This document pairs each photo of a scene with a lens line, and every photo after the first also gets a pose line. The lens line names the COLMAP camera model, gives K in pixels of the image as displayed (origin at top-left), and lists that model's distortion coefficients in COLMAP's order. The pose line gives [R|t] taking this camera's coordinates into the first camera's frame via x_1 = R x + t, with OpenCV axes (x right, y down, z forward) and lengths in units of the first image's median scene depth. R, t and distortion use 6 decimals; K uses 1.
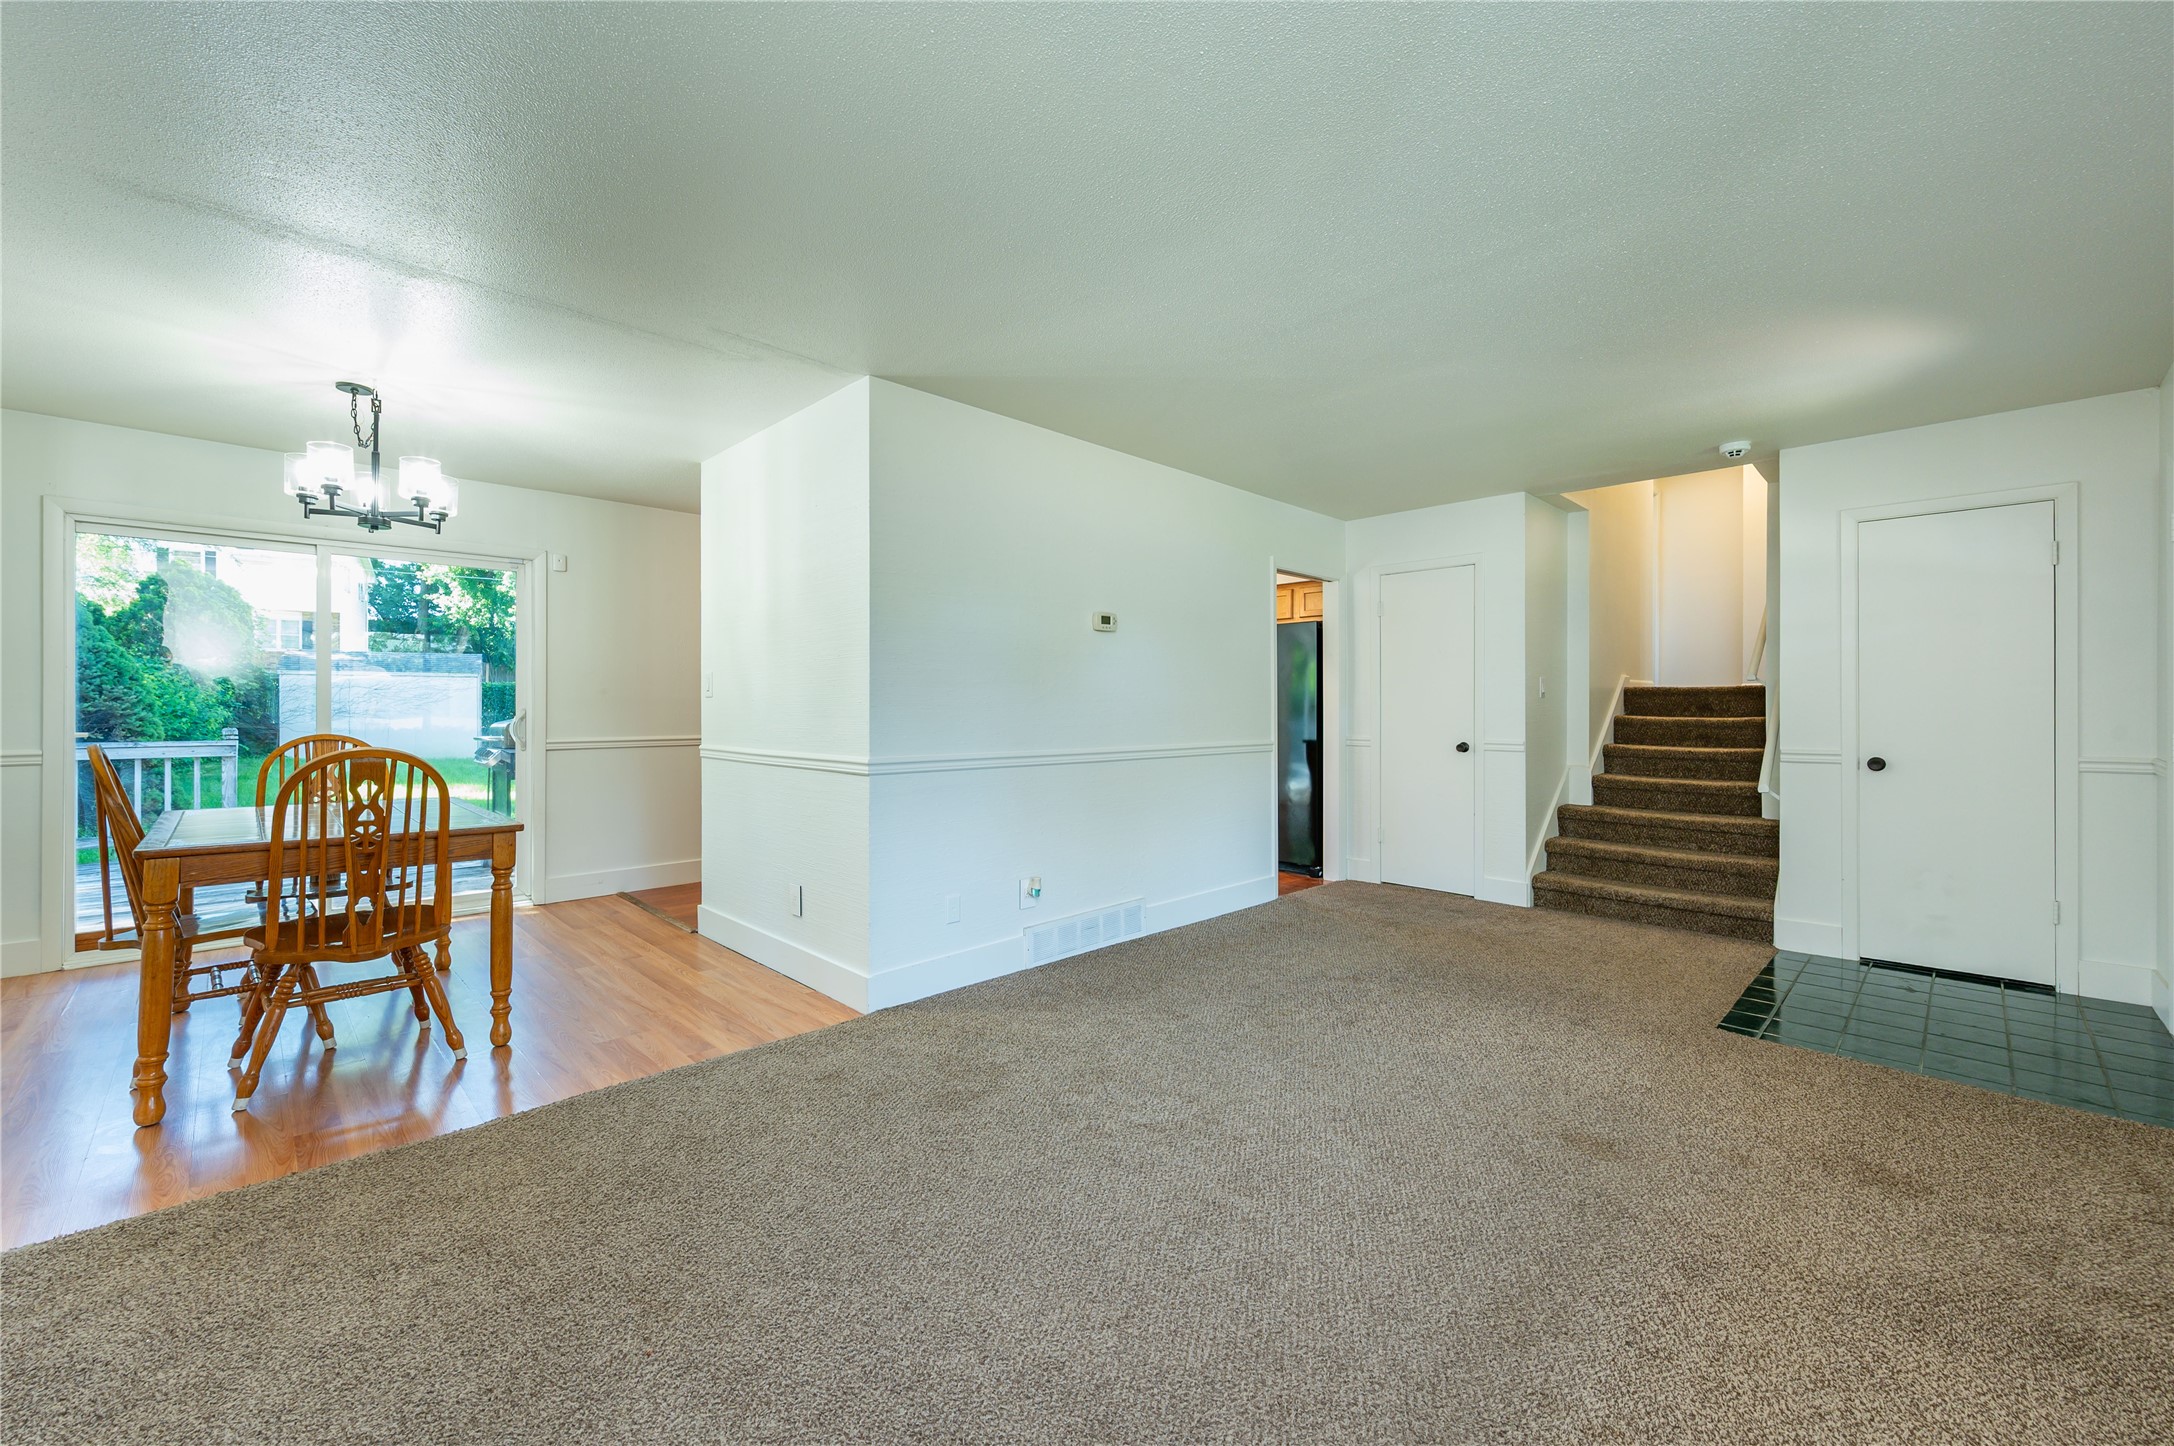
lens RADIAL K [[866.3, 0, 1089.1], [0, 866.3, 705.1], [0, 0, 1]] dist [0.002523, 0.000688]
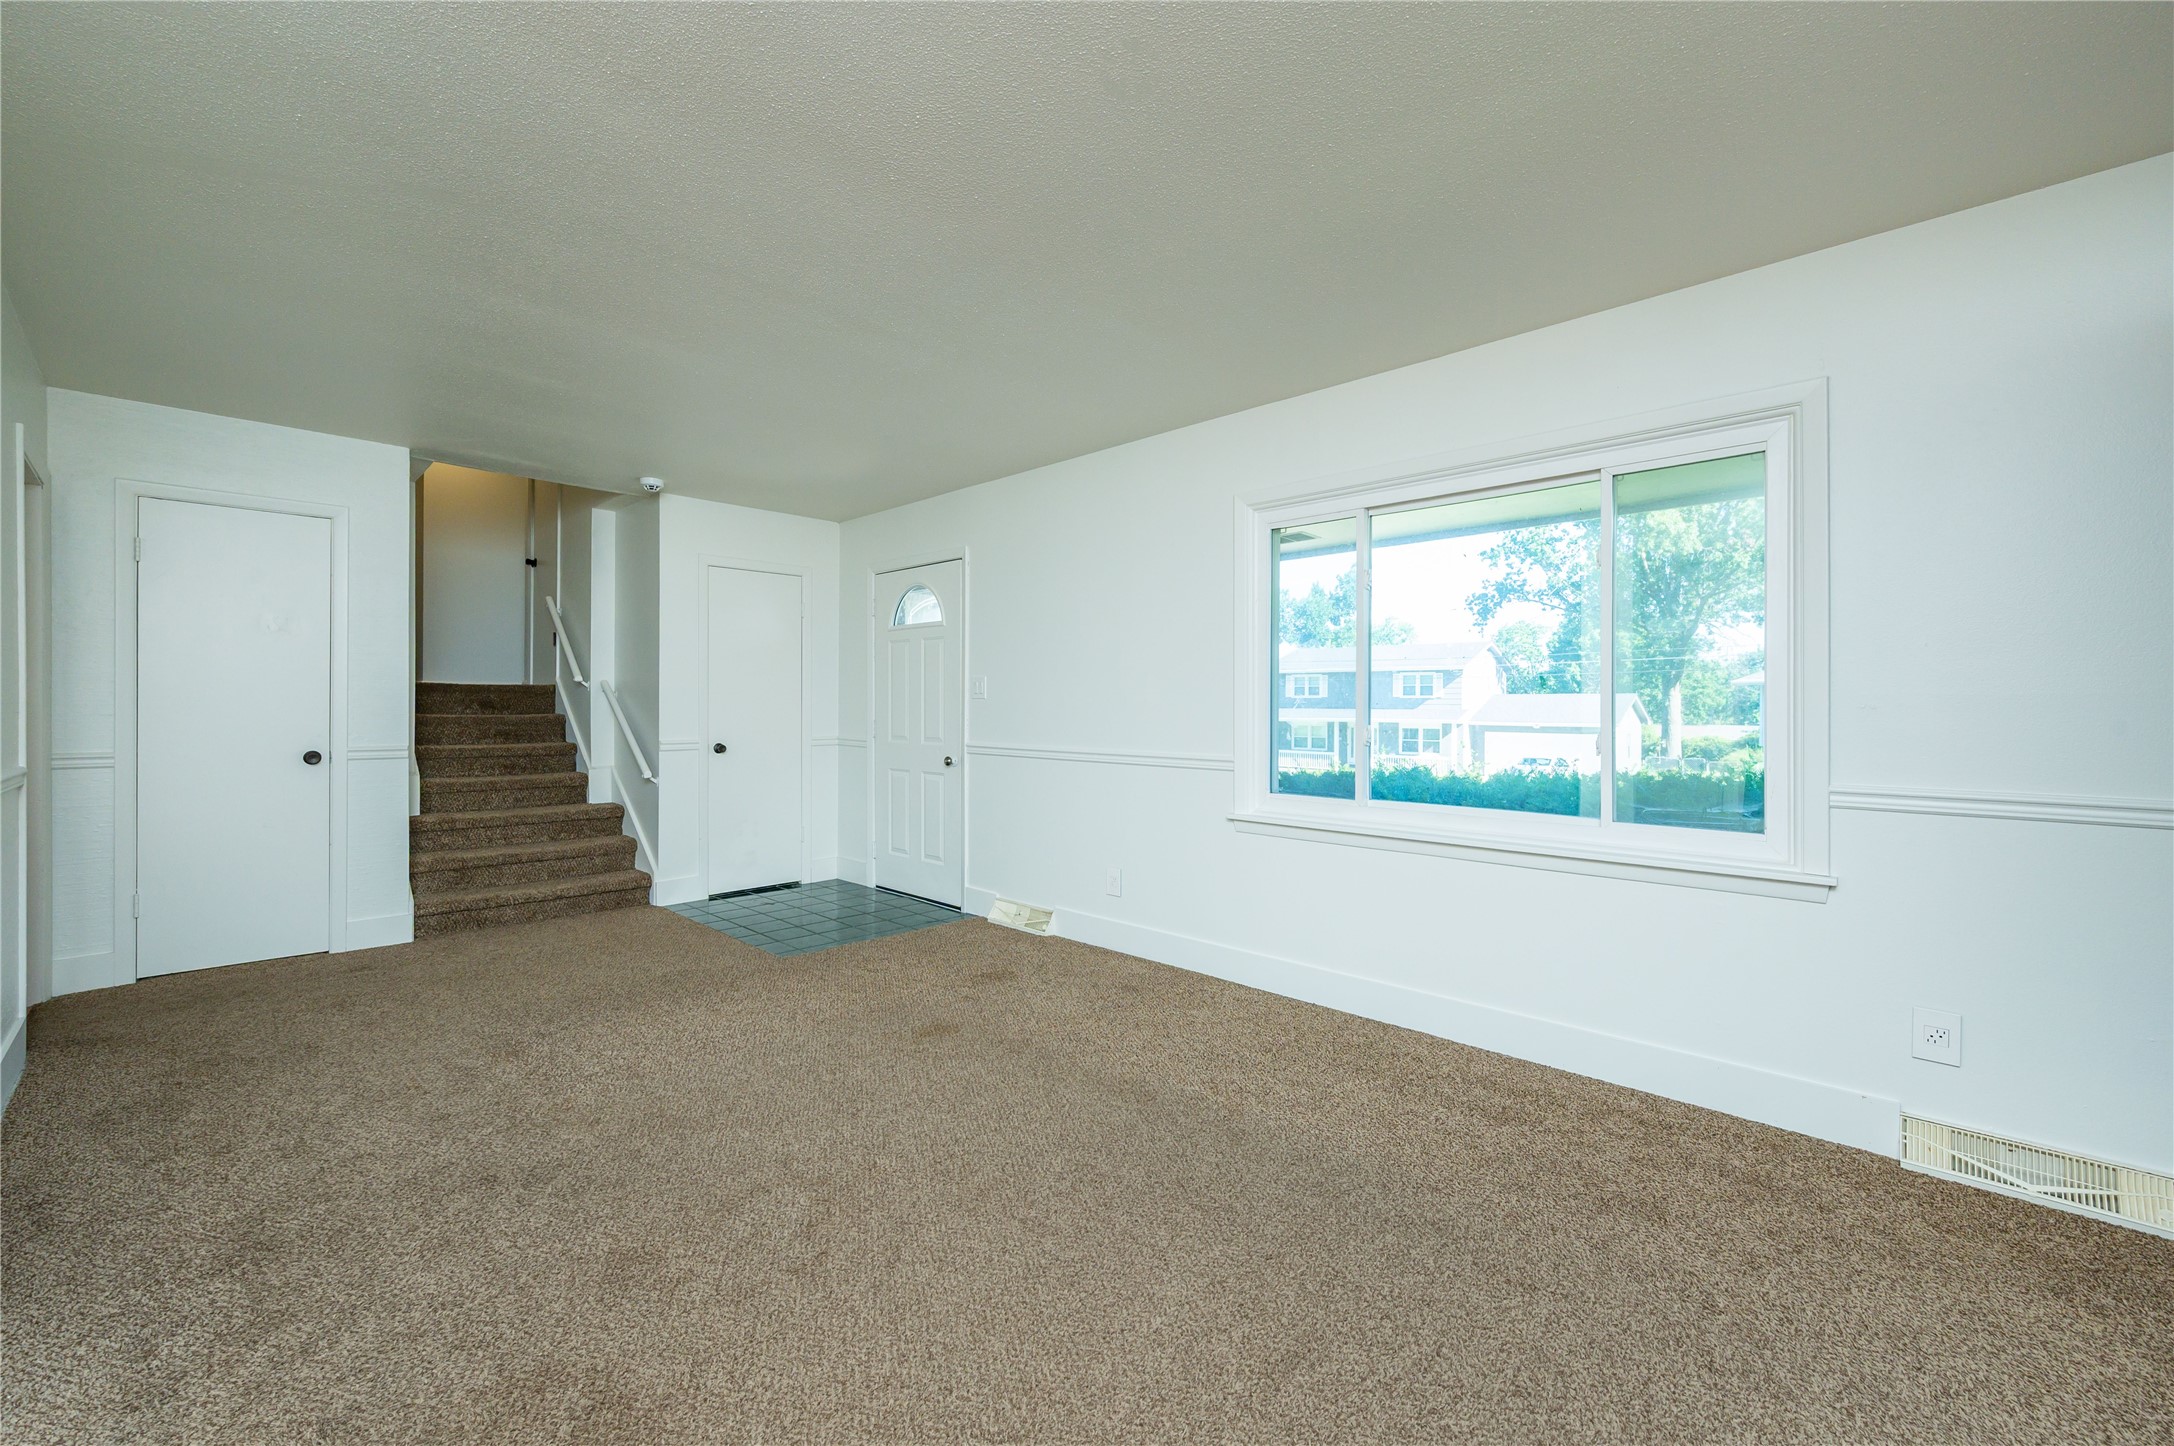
lens RADIAL K [[866.3, 0, 1099.3], [0, 866.3, 716.7], [0, 0, 1]] dist [0.002523, 0.000688]
pose [[-0.025776, -0.010596, 0.999612, -0.424210], [-0.006717, 0.999923, 0.010426, 0.002196], [-0.999645, -0.006445, -0.025846, 0.434966]]
